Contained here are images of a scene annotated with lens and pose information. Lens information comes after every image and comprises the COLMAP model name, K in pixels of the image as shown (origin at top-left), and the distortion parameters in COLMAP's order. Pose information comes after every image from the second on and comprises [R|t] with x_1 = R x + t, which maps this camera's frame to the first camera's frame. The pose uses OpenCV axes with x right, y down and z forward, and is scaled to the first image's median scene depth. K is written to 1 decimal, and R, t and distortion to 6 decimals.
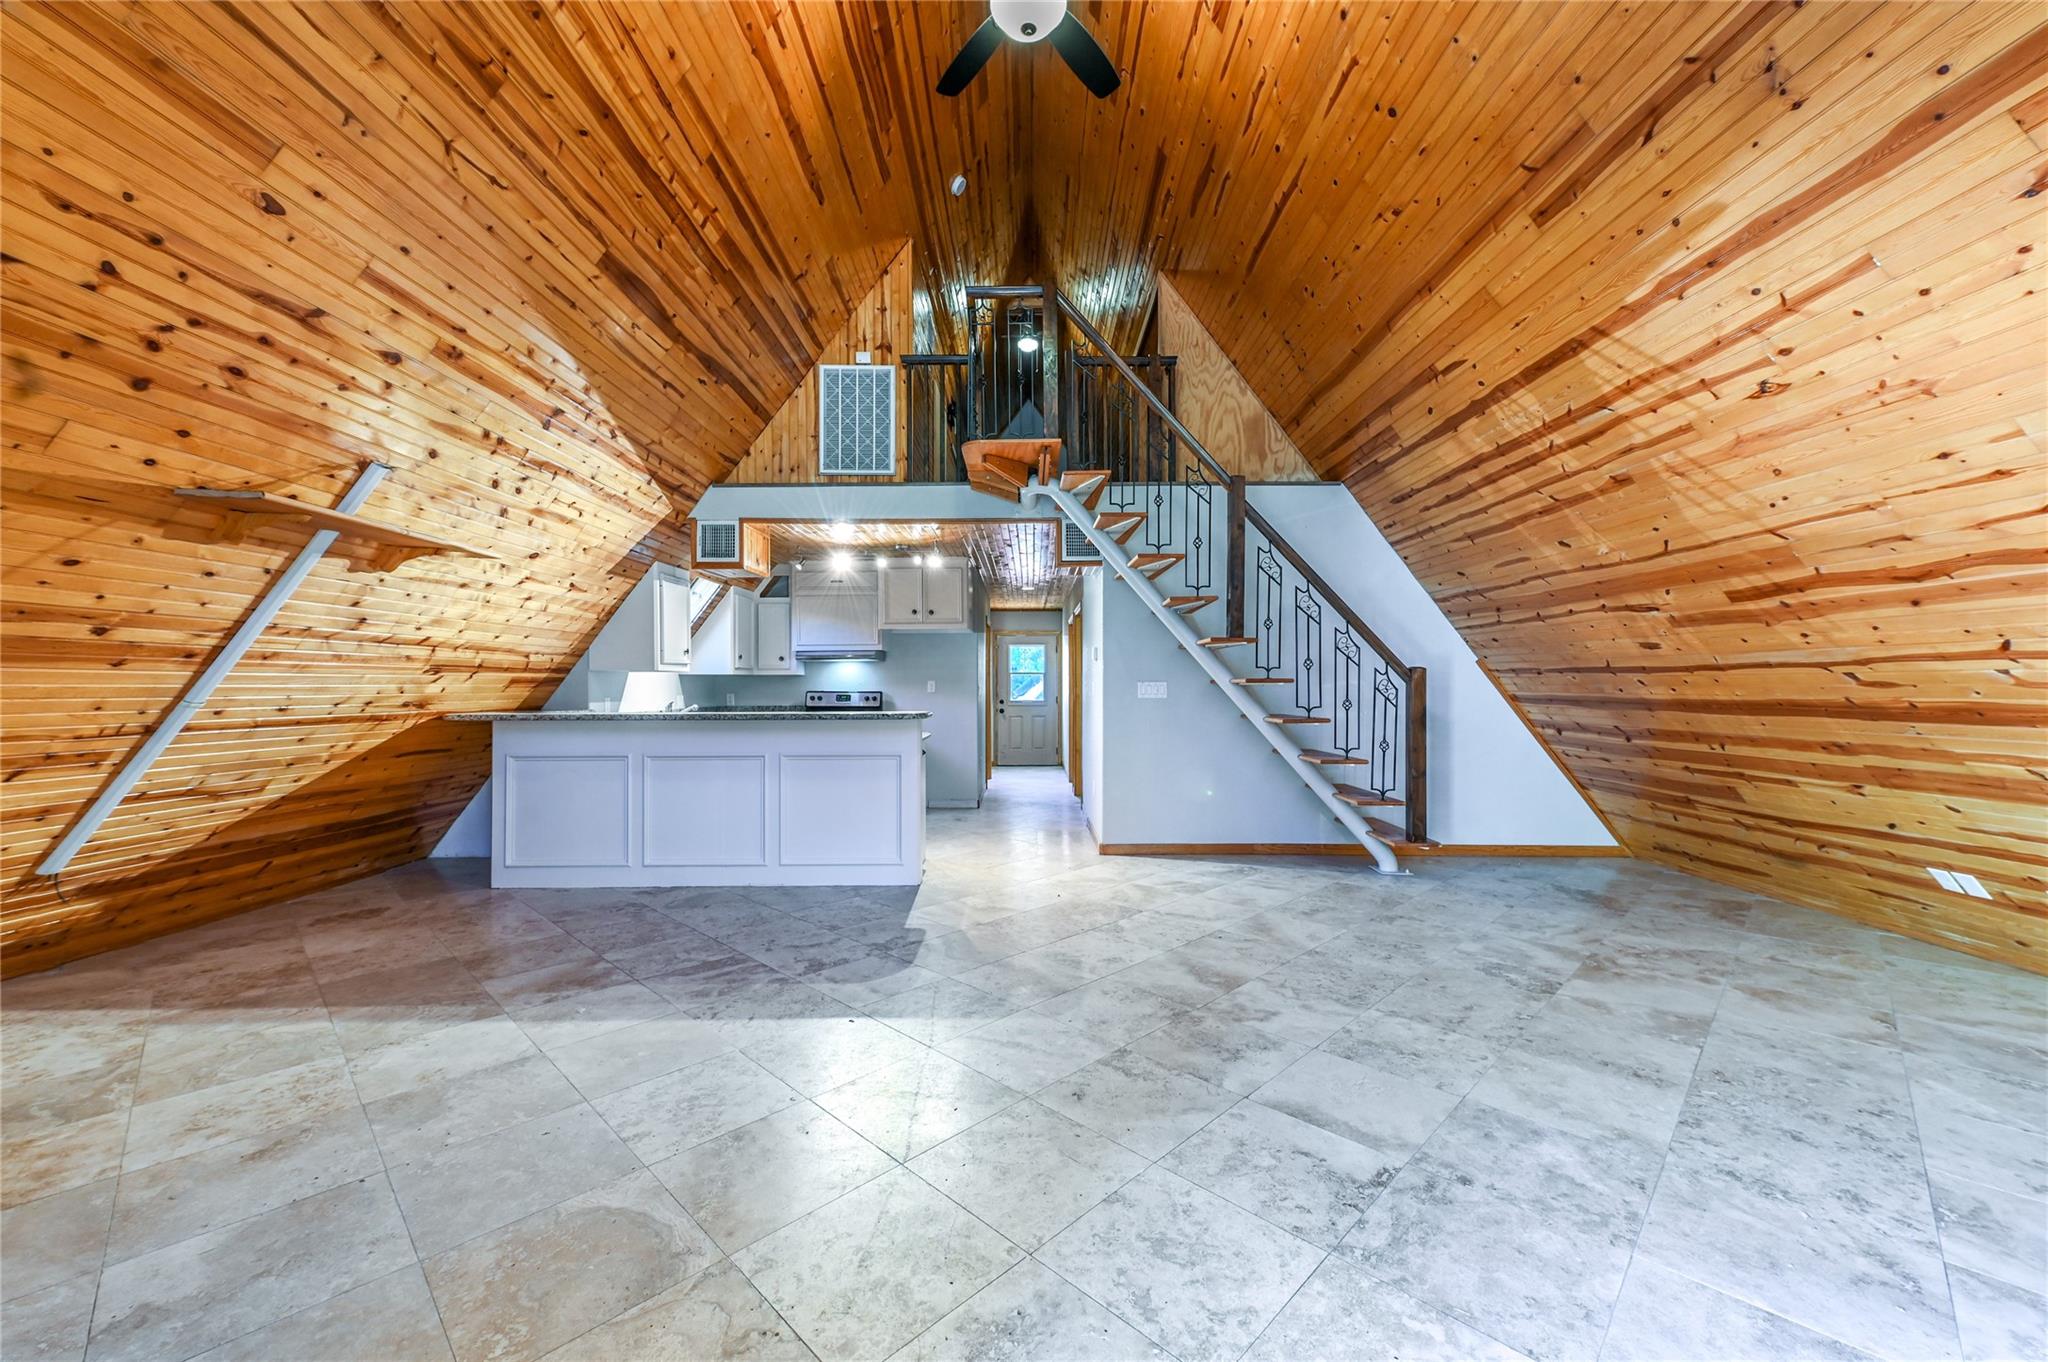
lens RADIAL K [[802.7, 0, 1026.8], [0, 802.7, 684.7], [0, 0, 1]] dist [0.013830, 0.000966]
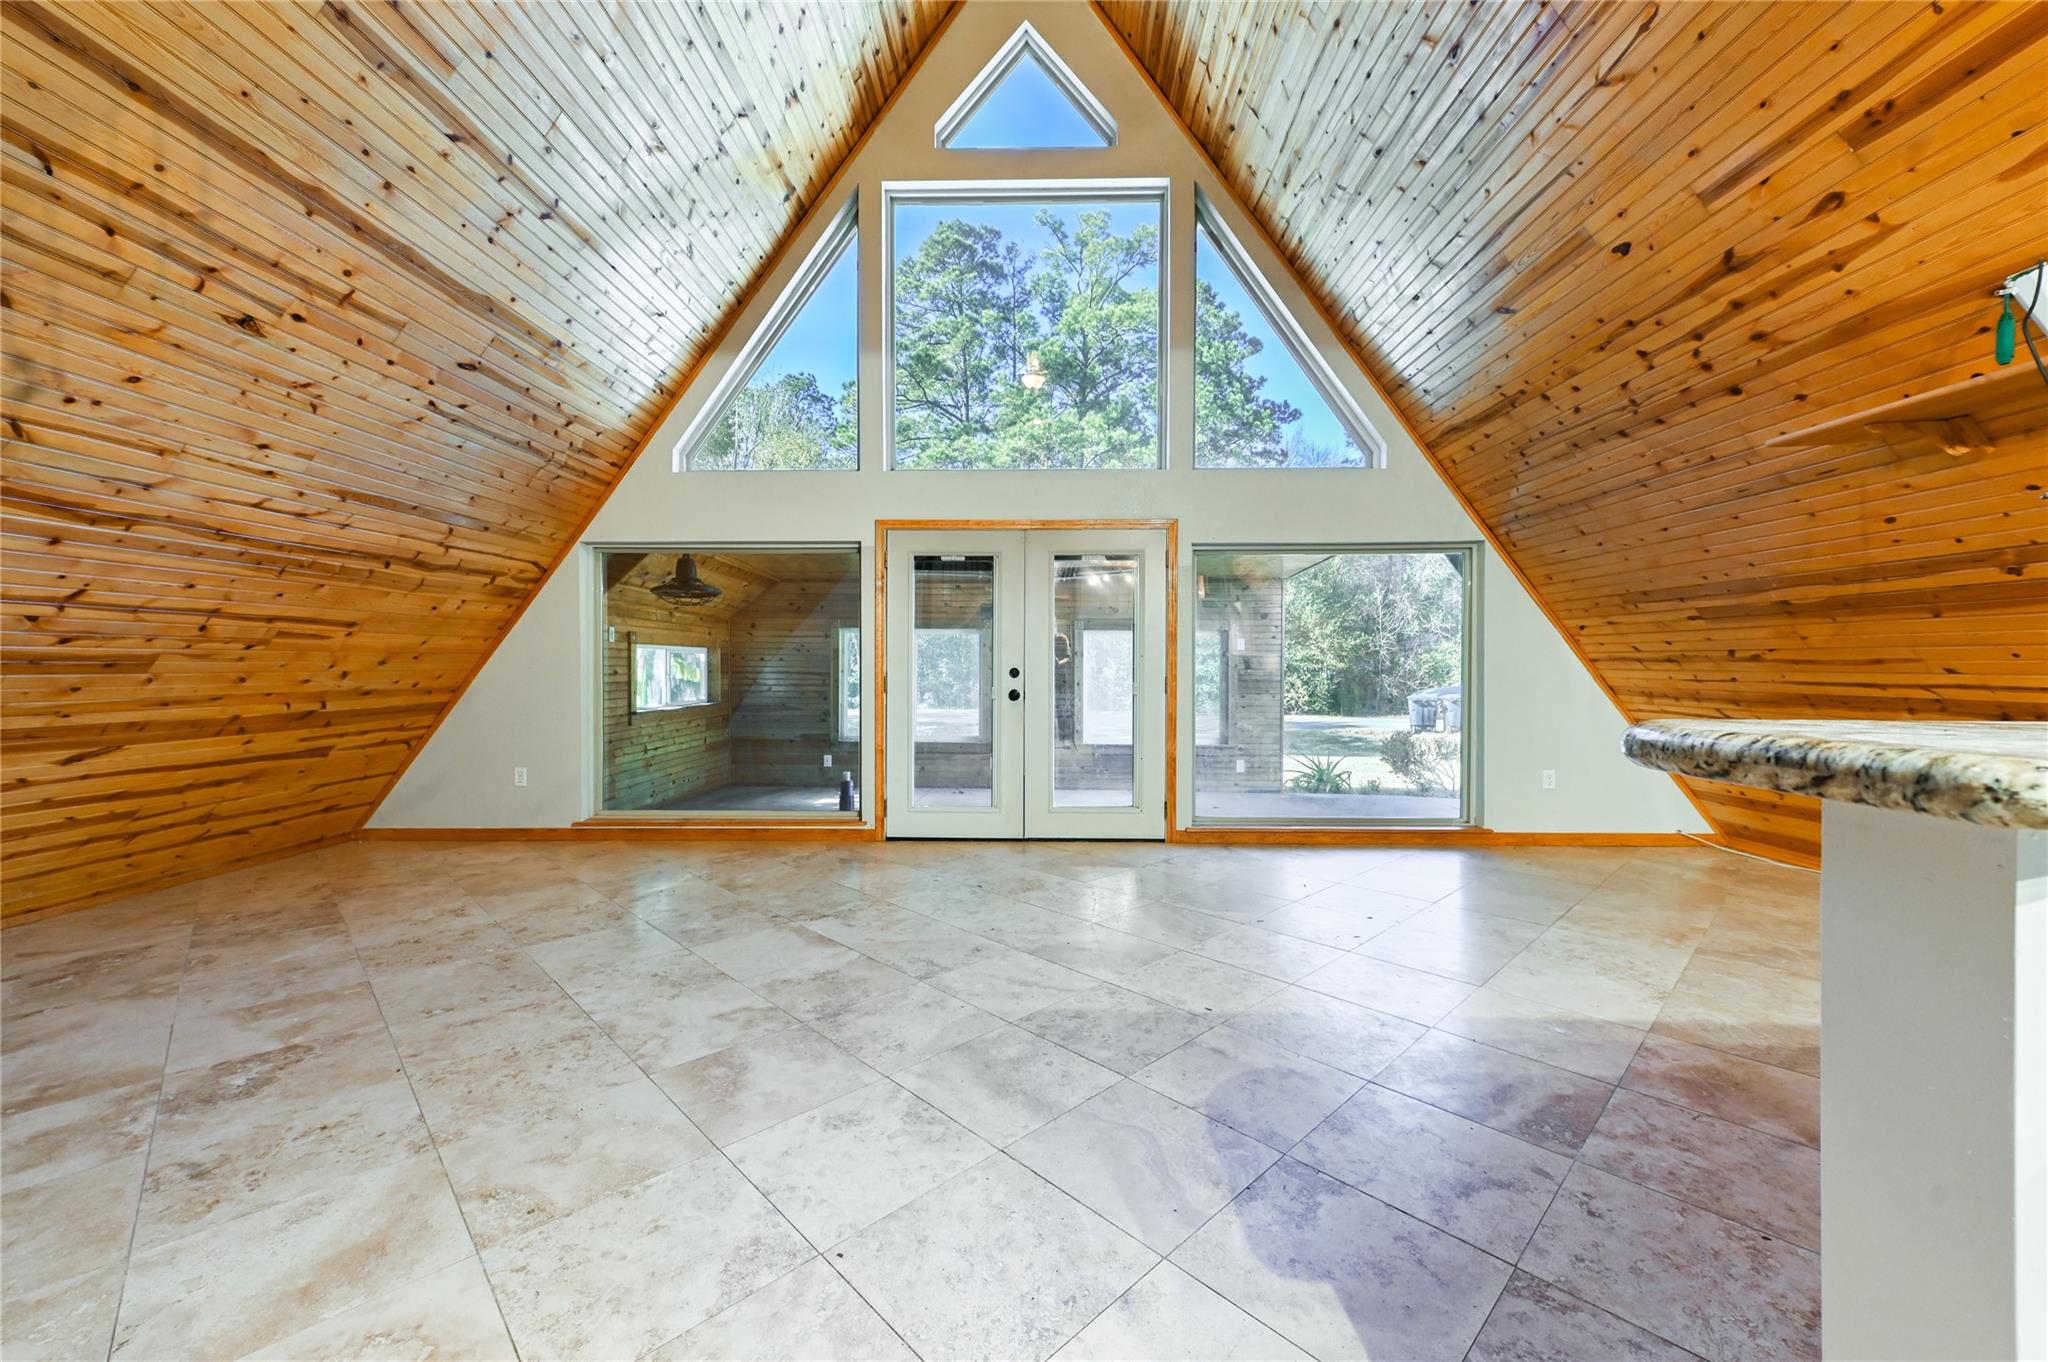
lens RADIAL K [[802.7, 0, 1028.2], [0, 802.7, 680.7], [0, 0, 1]] dist [0.013830, 0.000966]
pose [[-0.999866, -0.000425, 0.016375, -0.028191], [-0.000149, 0.999858, 0.016879, 0.035031], [-0.016380, 0.016874, -0.999723, 1.593888]]
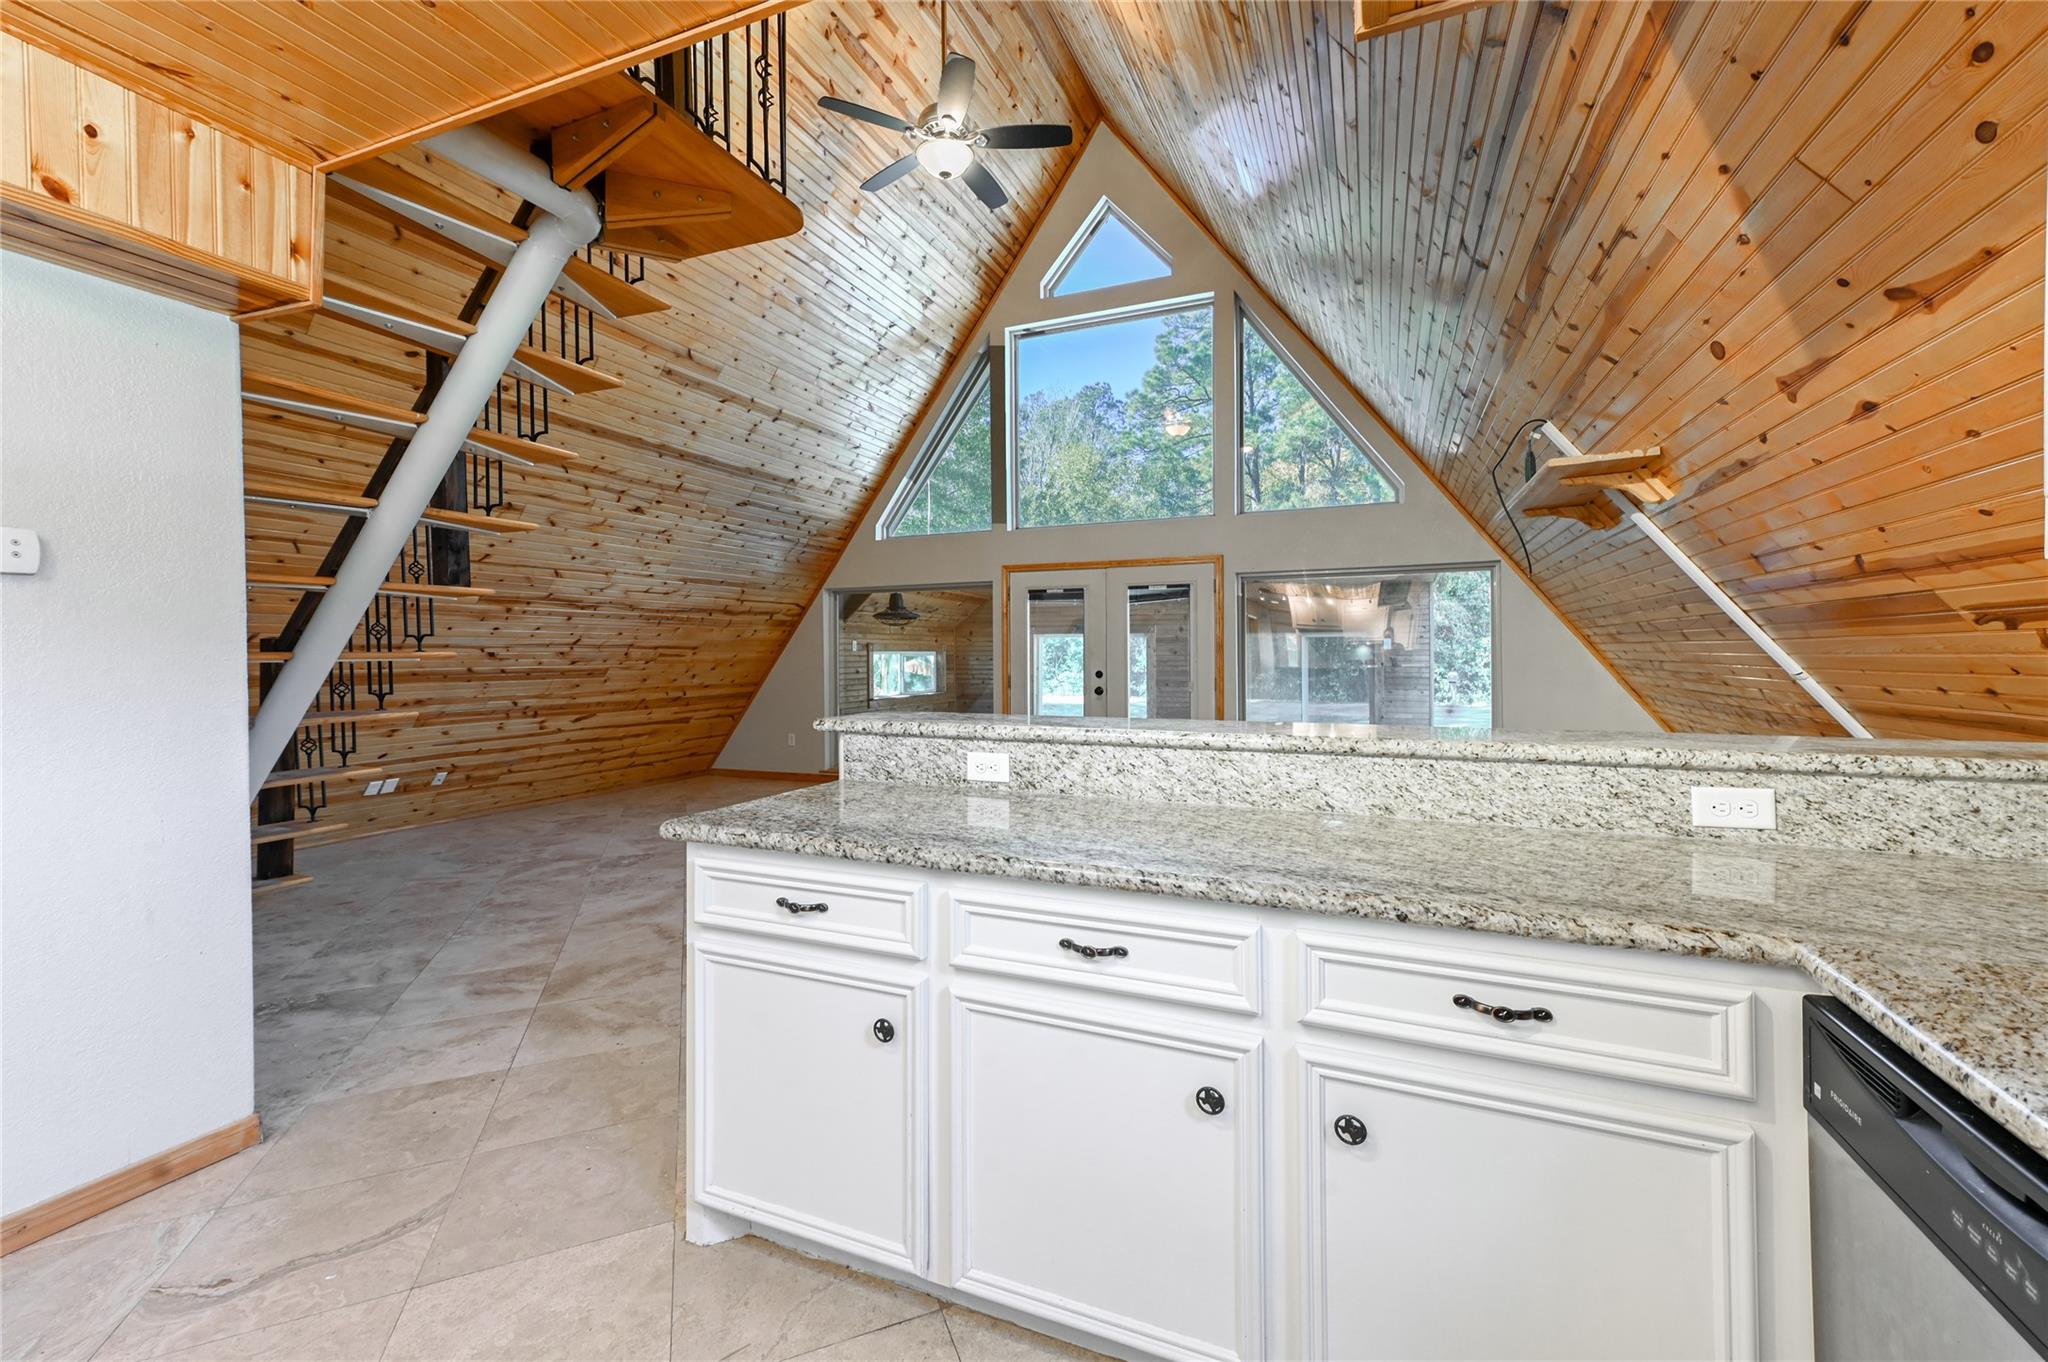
lens RADIAL K [[802.7, 0, 1050.1], [0, 802.7, 659.8], [0, 0, 1]] dist [0.013830, 0.000966]
pose [[-0.932223, 0.001533, 0.361881, -0.604342], [0.003360, 0.999985, 0.004420, -0.001201], [-0.361868, 0.005336, -0.932214, 2.013710]]
